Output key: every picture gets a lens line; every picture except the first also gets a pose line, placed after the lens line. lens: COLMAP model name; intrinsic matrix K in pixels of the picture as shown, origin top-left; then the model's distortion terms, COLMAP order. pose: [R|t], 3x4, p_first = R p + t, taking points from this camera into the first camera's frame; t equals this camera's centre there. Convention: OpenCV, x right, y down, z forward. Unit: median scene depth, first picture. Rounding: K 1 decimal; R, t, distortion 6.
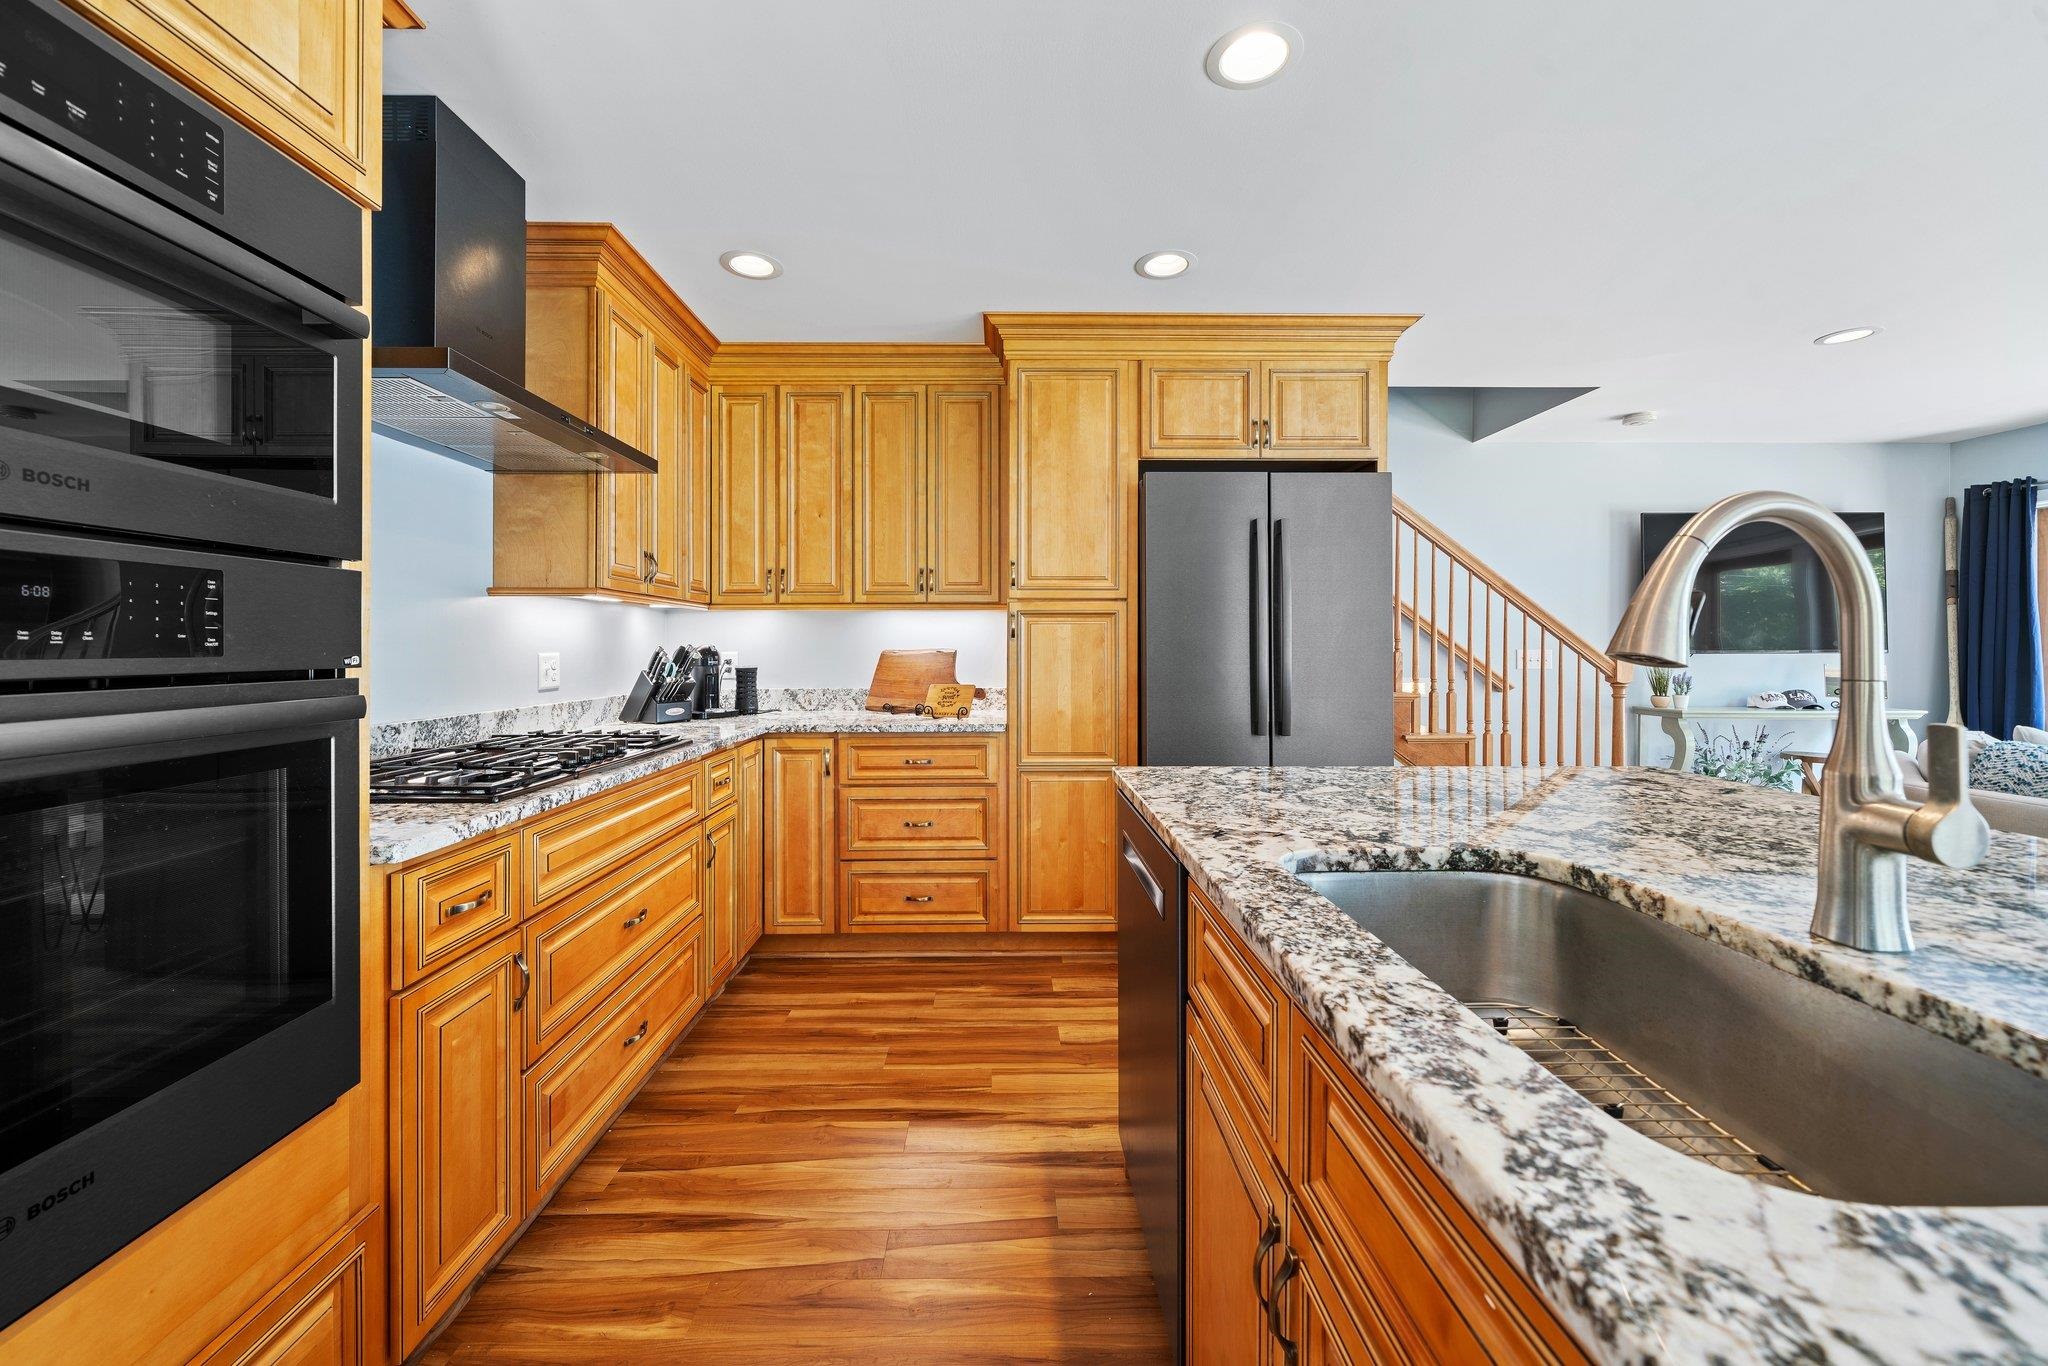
lens RADIAL K [[792.9, 0, 1014.6], [0, 792.9, 645.6], [0, 0, 1]] dist [-0.000612, -0.000019]
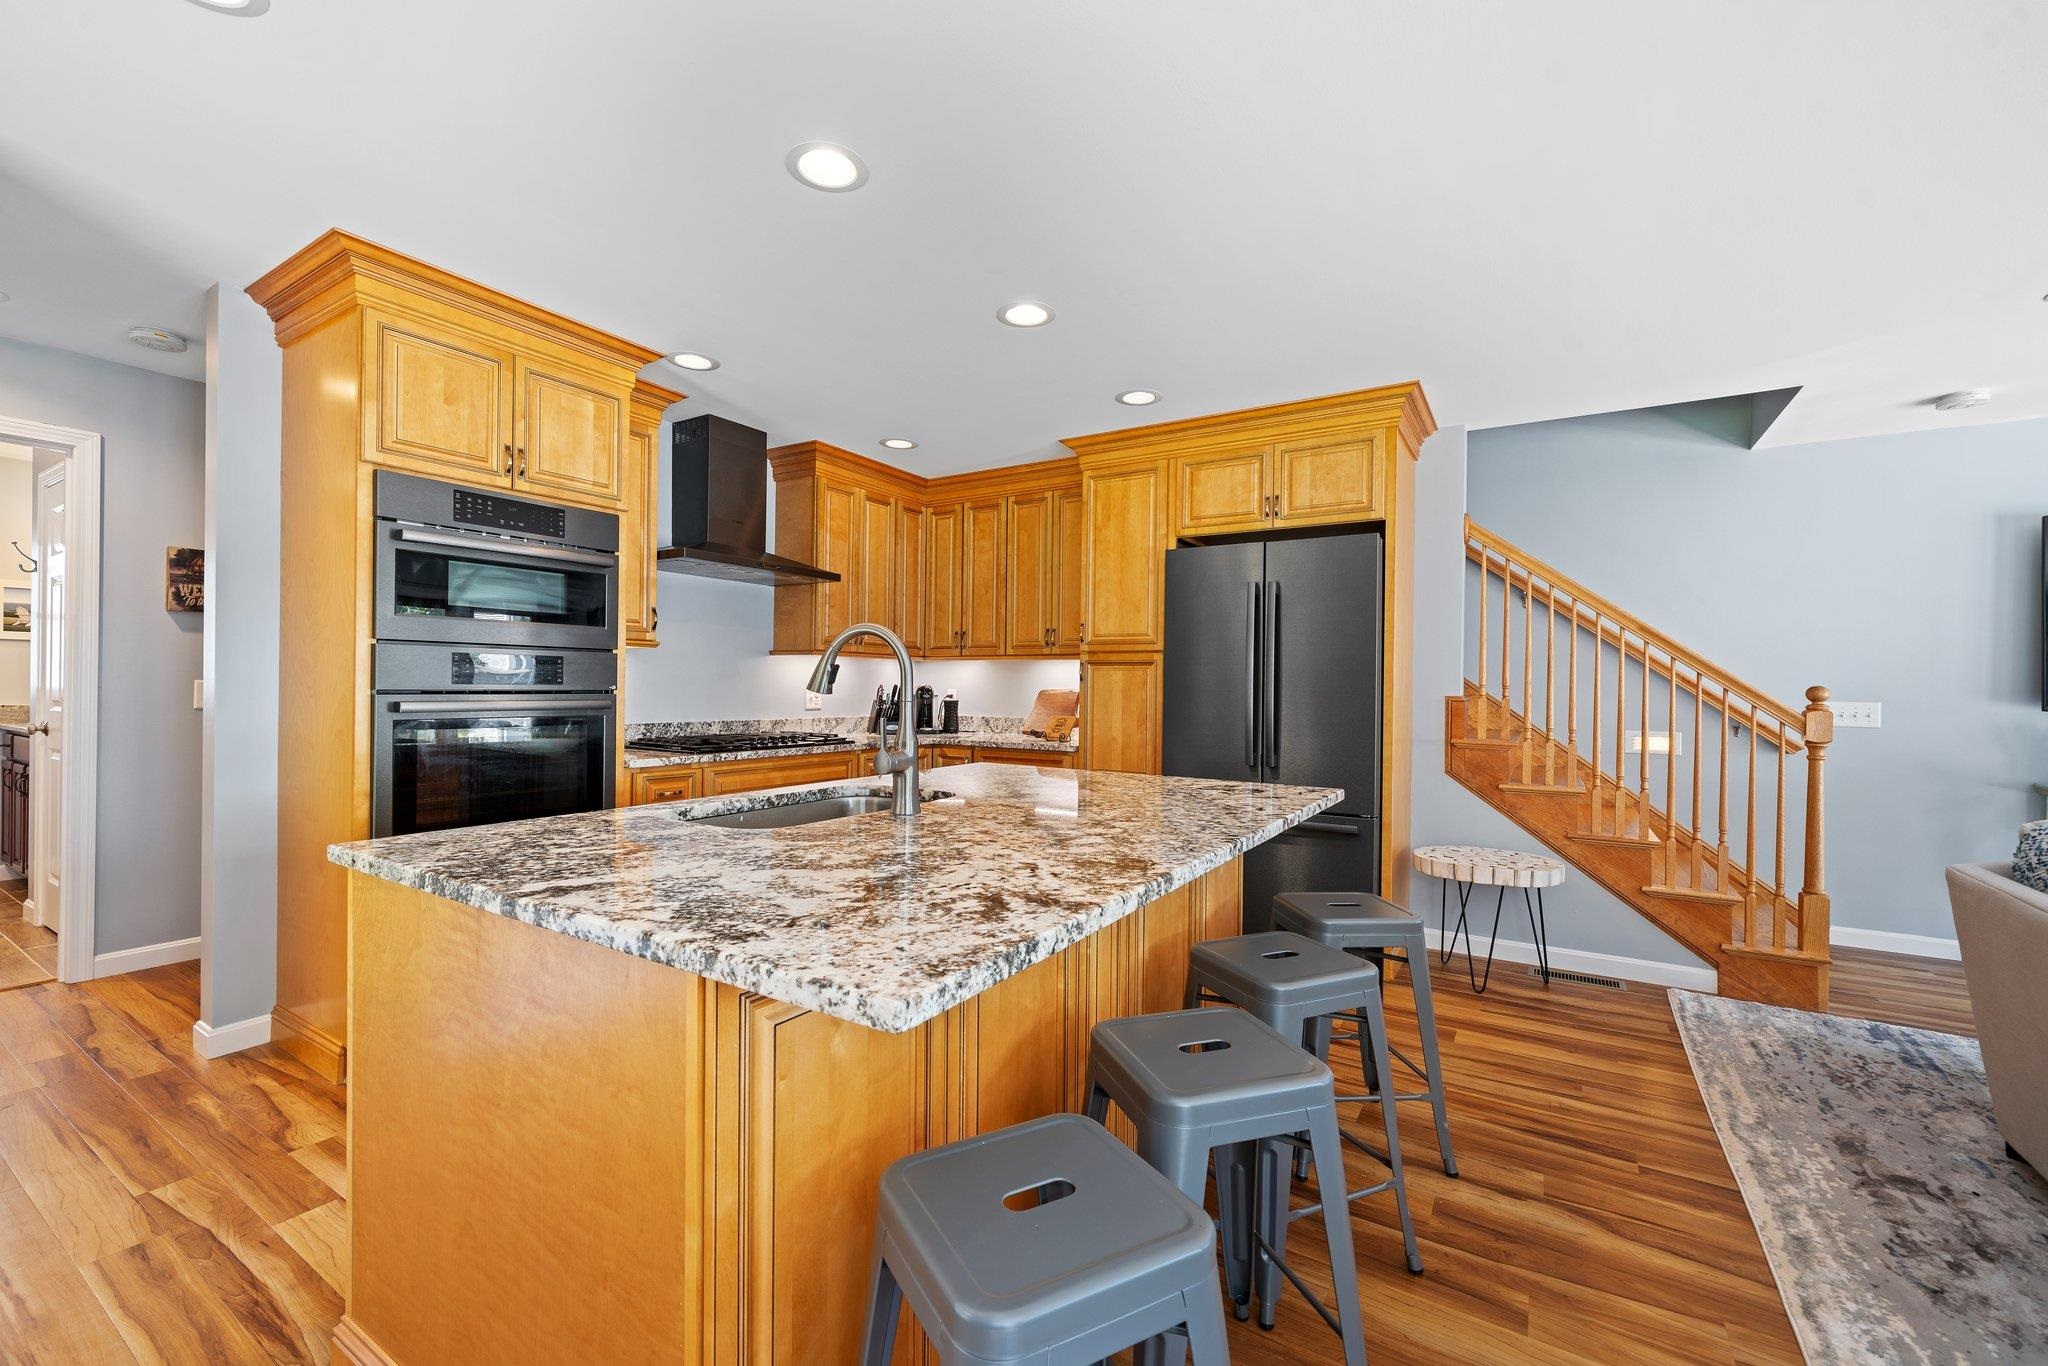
lens RADIAL K [[828.2, 0, 1024.0], [0, 828.2, 683.0], [0, 0, 1]] dist [0.000791, 0.000033]
pose [[0.843438, 0.009995, -0.537133, 0.656805], [-0.012678, 0.999919, -0.001301, -0.003525], [0.537077, 0.007907, 0.843496, -0.215579]]
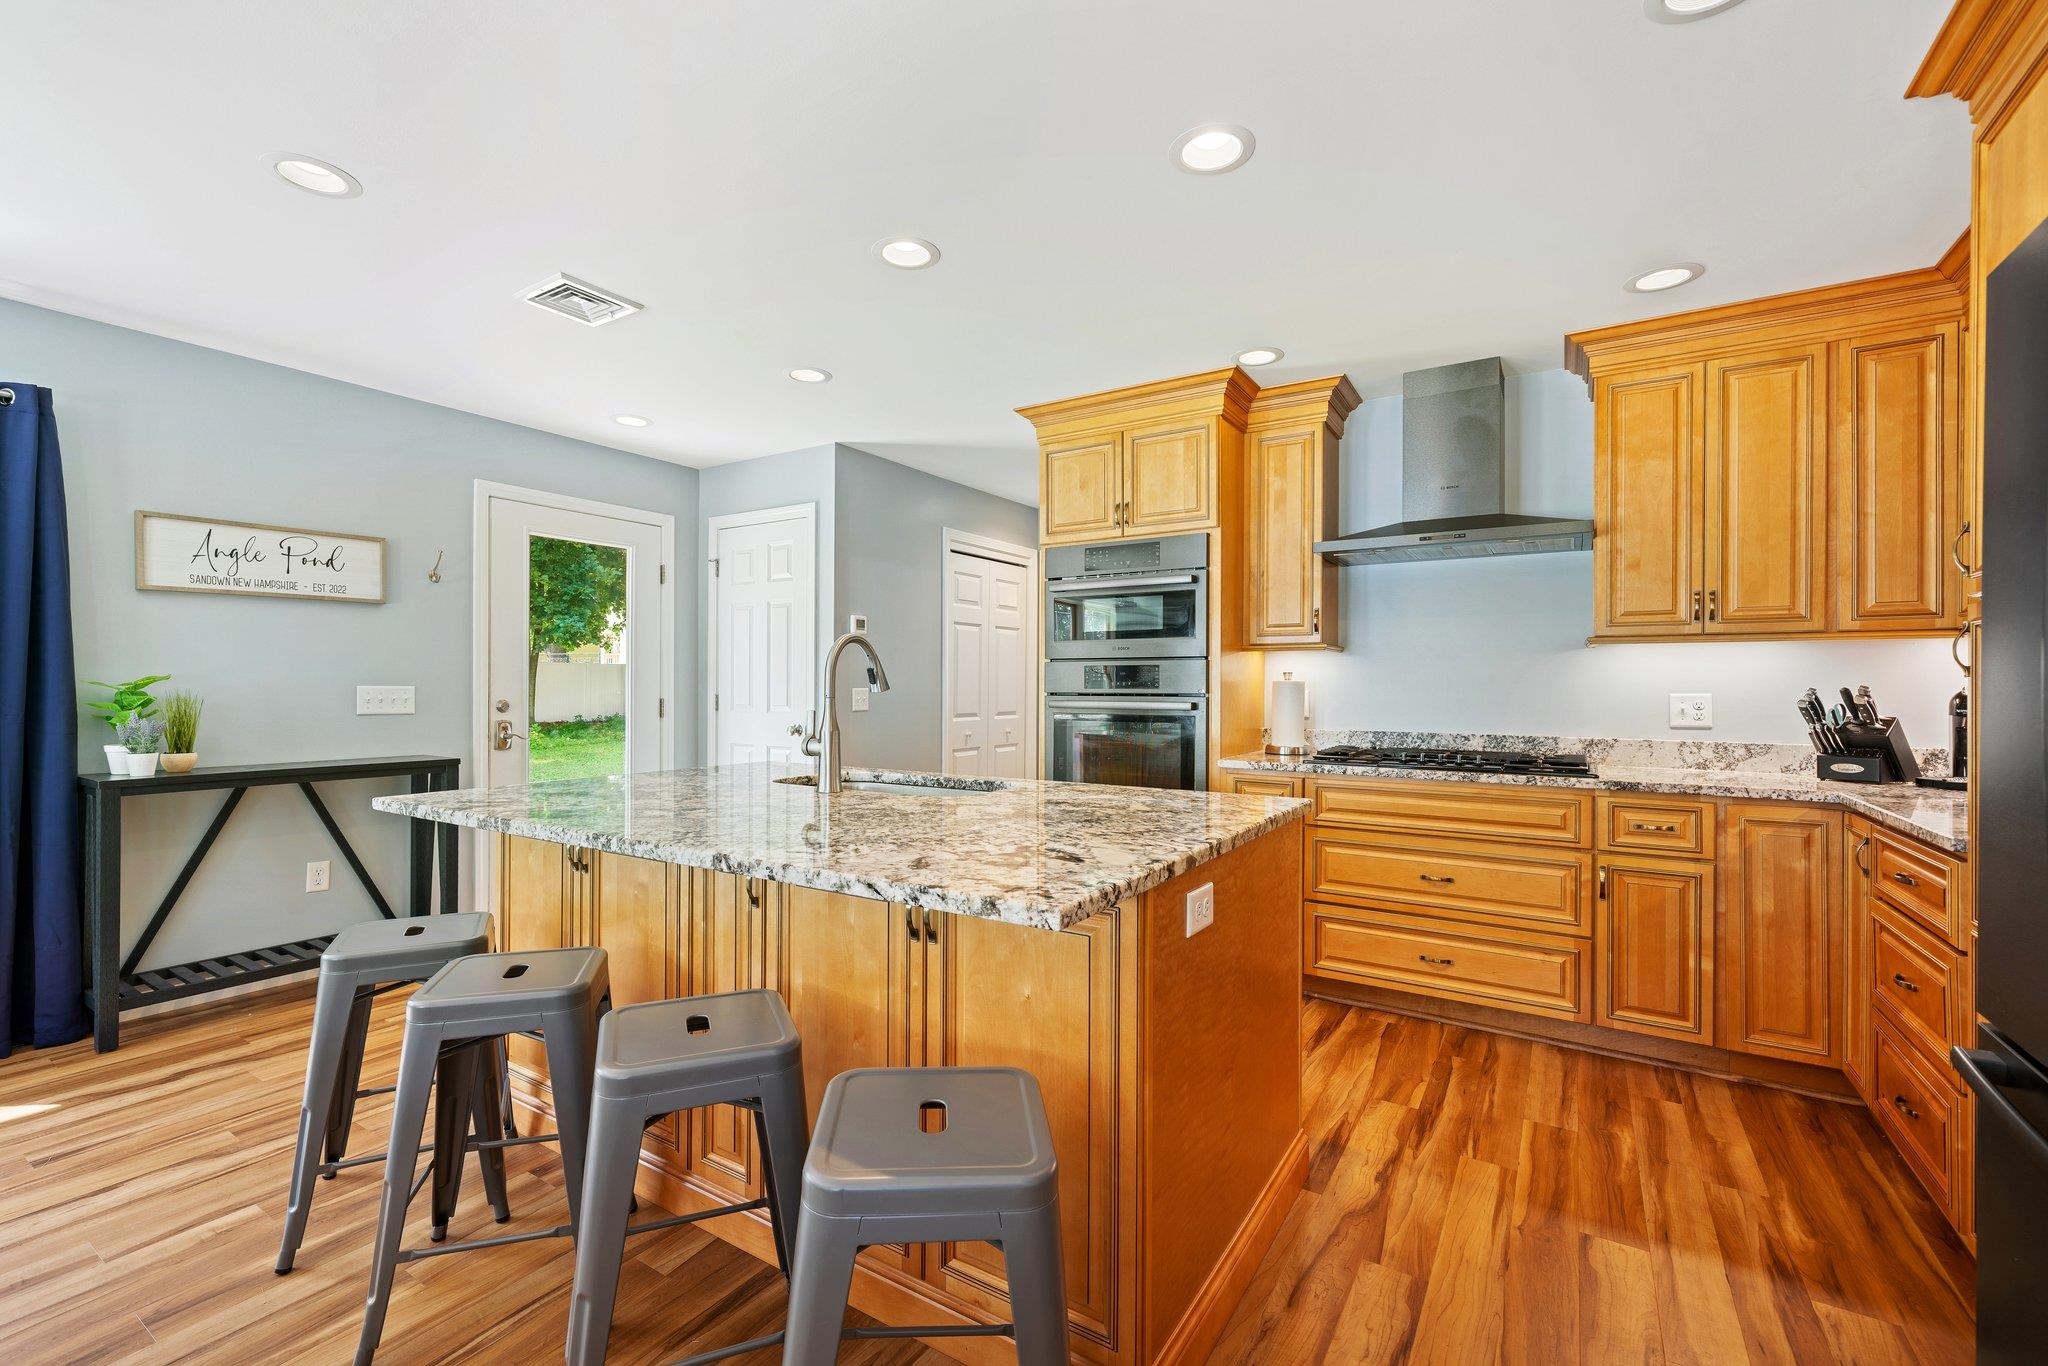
lens RADIAL K [[872.4, 0, 1024.0], [0, 872.4, 683.0], [0, 0, 1]] dist [0.000792, 0.000033]
pose [[-0.538497, -0.001850, -0.842626, 0.801990], [-0.001656, 0.999998, -0.001137, -0.002049], [0.842626, 0.000783, -0.538499, 0.788698]]
